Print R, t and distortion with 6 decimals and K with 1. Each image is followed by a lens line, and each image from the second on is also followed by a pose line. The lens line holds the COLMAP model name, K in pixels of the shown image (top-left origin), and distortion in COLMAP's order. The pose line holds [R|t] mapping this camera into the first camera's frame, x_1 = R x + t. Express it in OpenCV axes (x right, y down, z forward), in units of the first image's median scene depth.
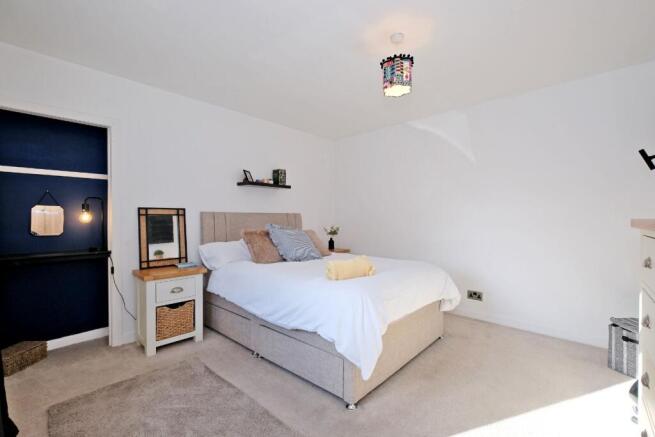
lens RADIAL K [[281.1, 0, 325.5], [0, 281.1, 219.4], [0, 0, 1]] dist [-0.002096, -0.000404]
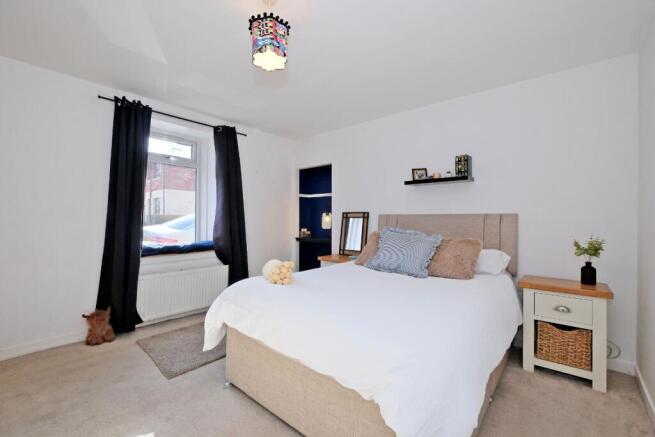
lens RADIAL K [[281.1, 0, 324.6], [0, 281.1, 218.0], [0, 0, 1]] dist [-0.002096, -0.000404]
pose [[0.050615, -0.005557, -0.998703, 0.618521], [-0.010716, 0.999924, -0.006106, -0.003108], [0.998661, 0.011012, 0.050551, 0.643885]]
